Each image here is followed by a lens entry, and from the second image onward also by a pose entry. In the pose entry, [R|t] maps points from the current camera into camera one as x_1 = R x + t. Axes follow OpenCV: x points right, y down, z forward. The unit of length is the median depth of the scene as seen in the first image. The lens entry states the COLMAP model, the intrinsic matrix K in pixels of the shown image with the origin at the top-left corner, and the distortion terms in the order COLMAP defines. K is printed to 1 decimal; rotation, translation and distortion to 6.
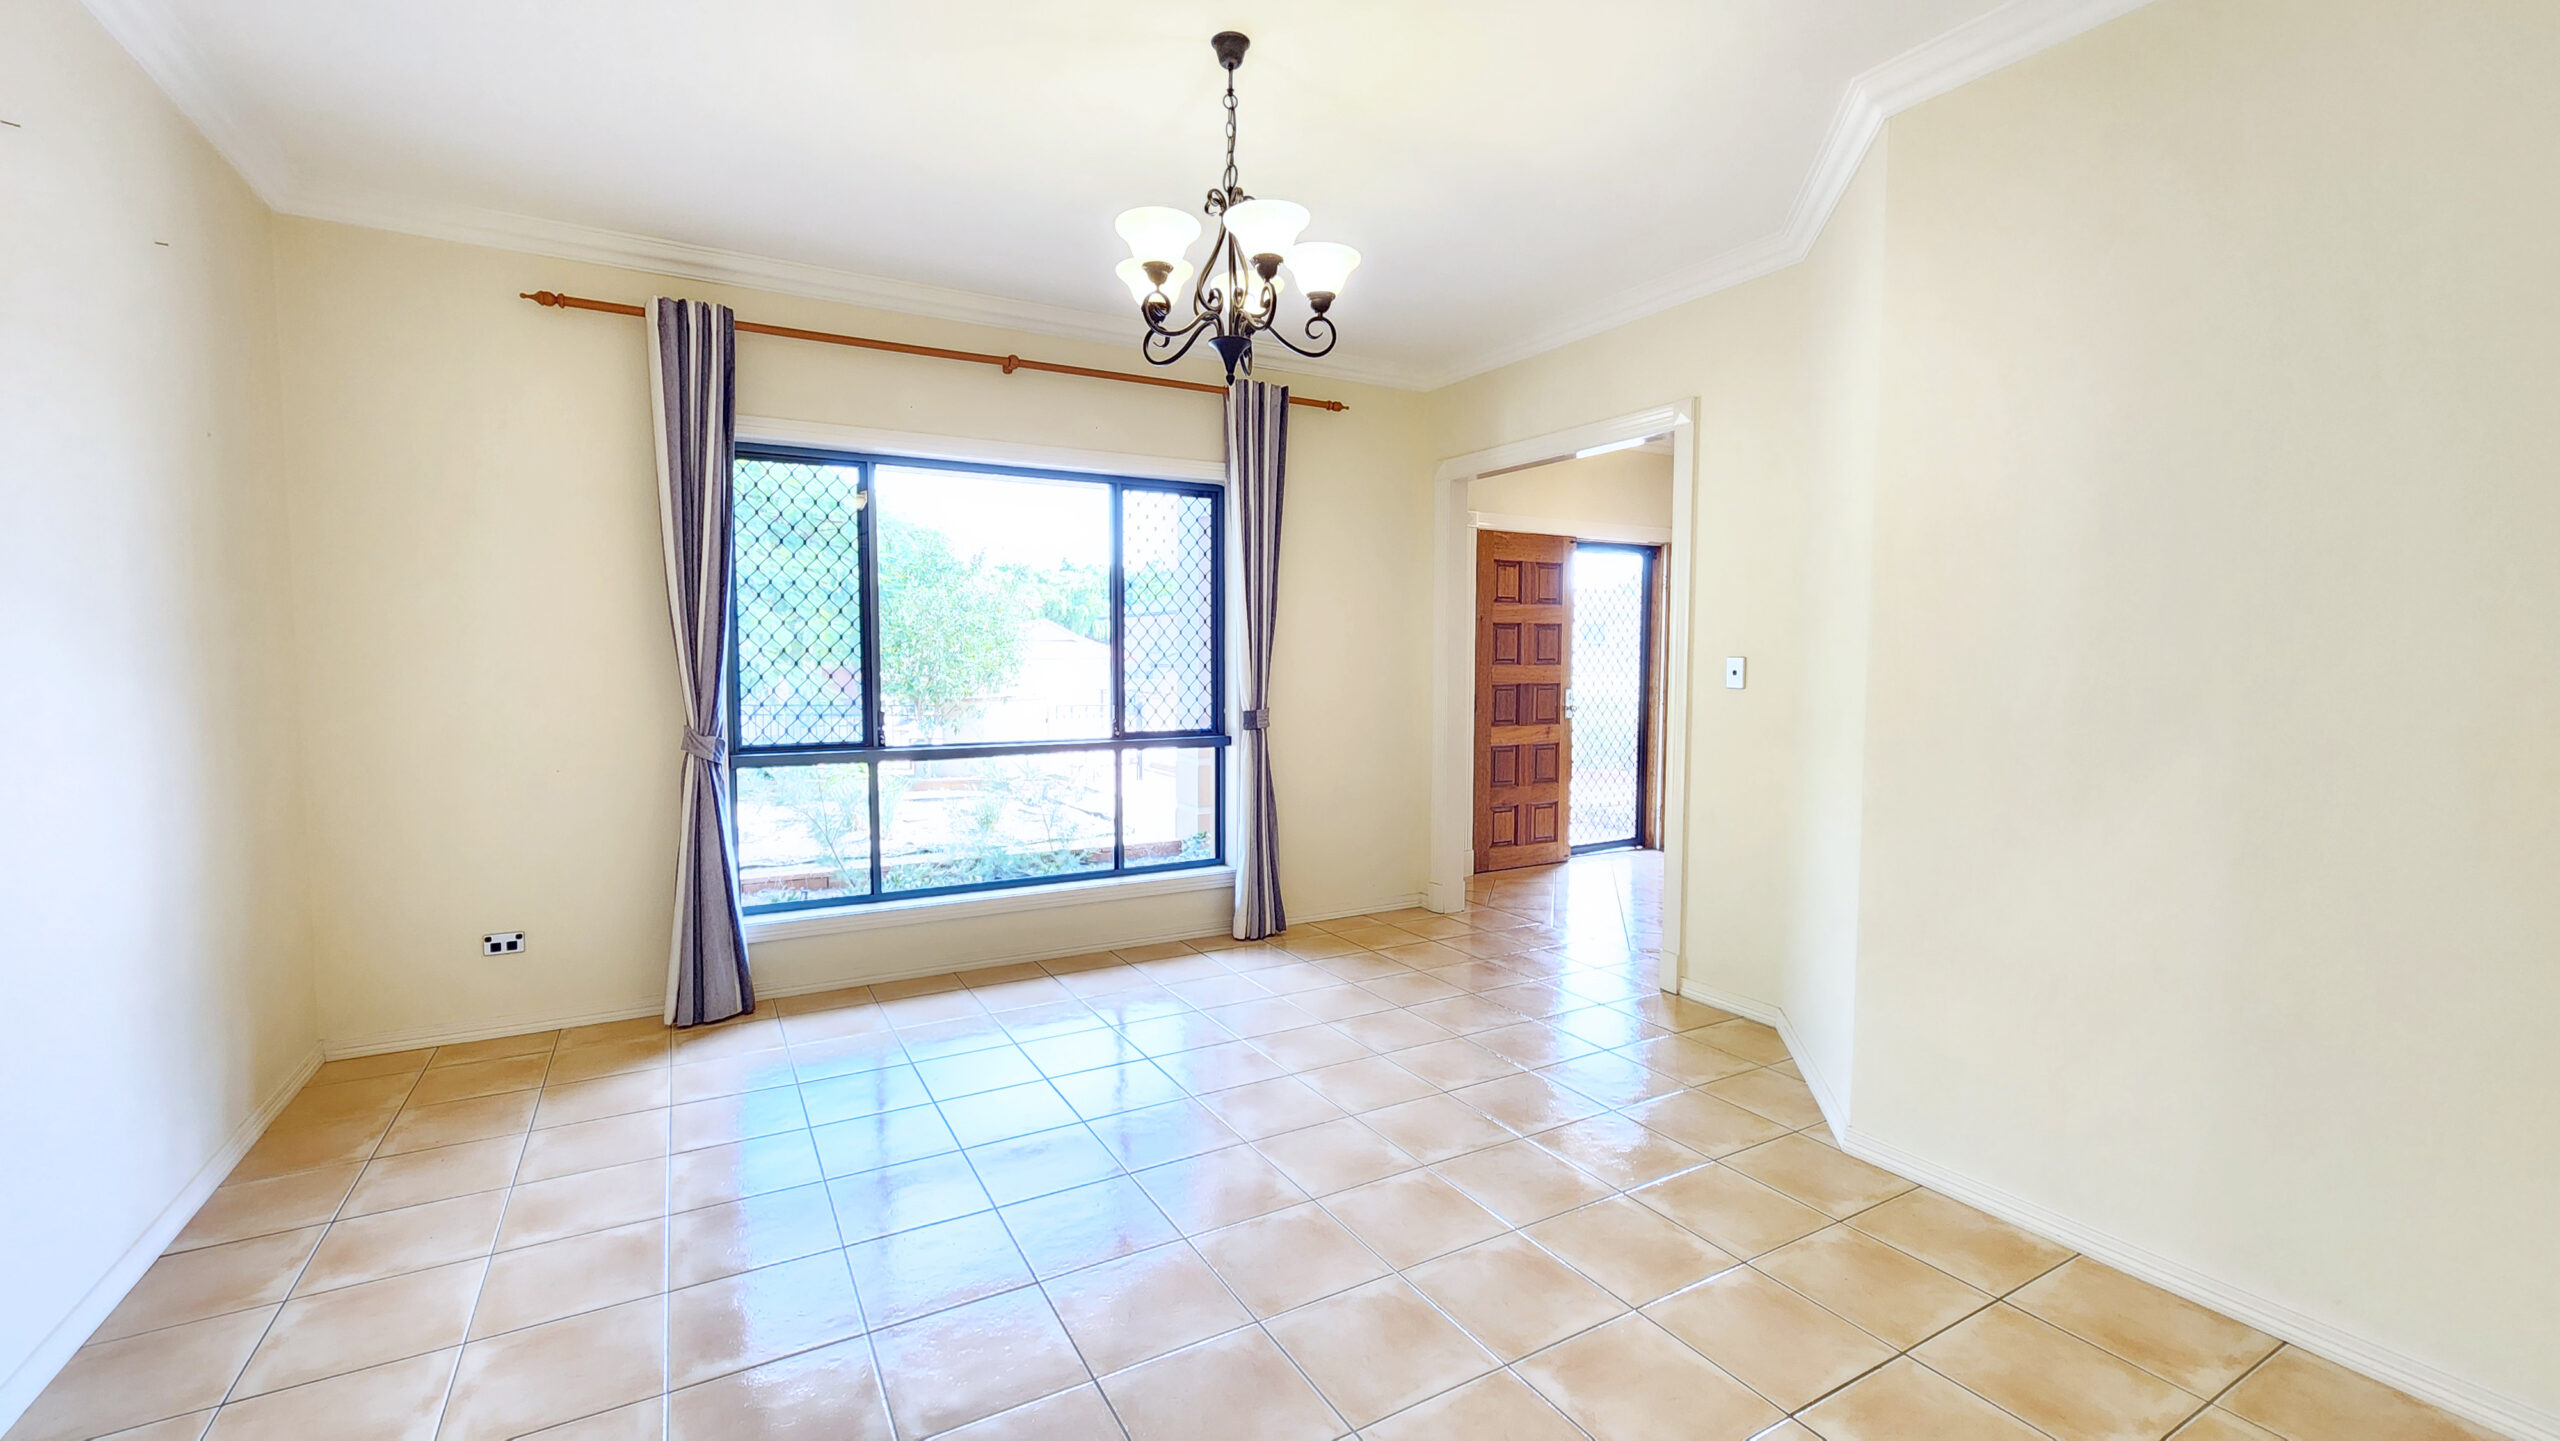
lens RADIAL K [[1050.2, 0, 1280.0], [0, 1050.2, 720.5], [0, 0, 1]] dist [-0.000554, -0.000020]
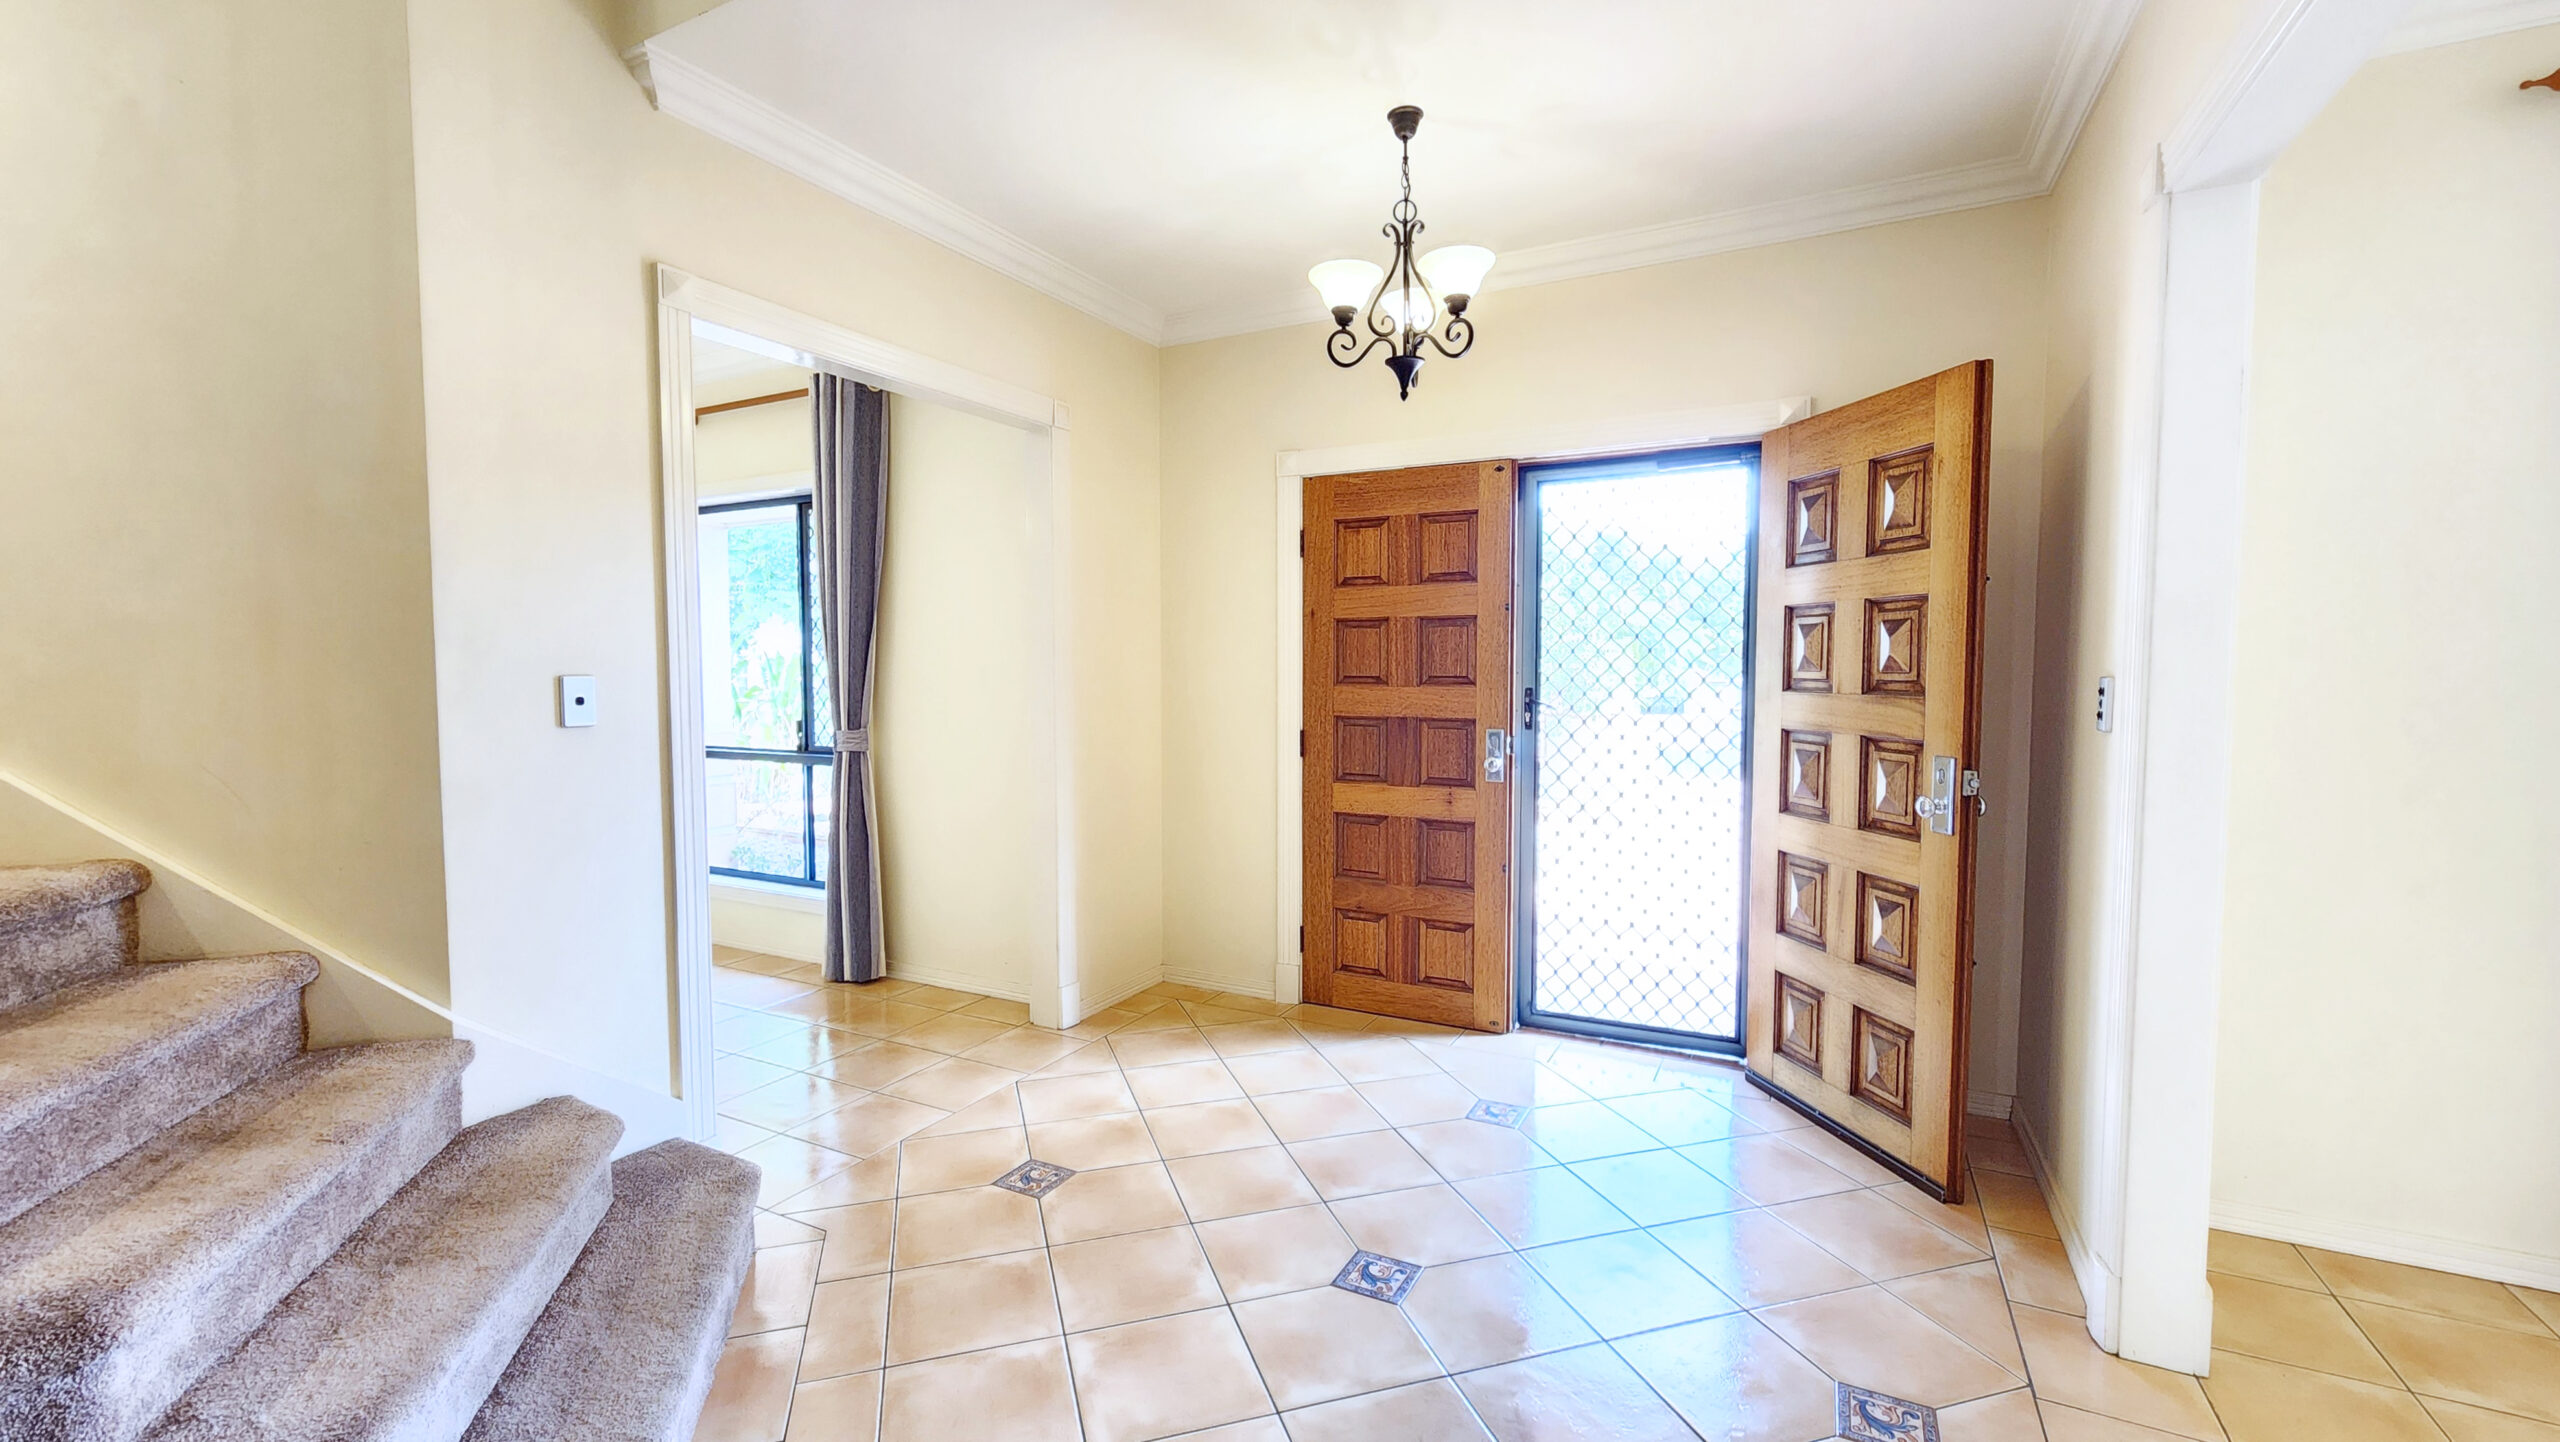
lens RADIAL K [[1050.2, 0, 1280.0], [0, 1050.2, 721.0], [0, 0, 1]] dist [-0.000554, -0.000020]
pose [[0.535617, 0.042534, -0.843389, 0.717540], [-0.050773, 0.998546, 0.018114, -0.040326], [0.842933, 0.033119, 0.536998, 0.620977]]
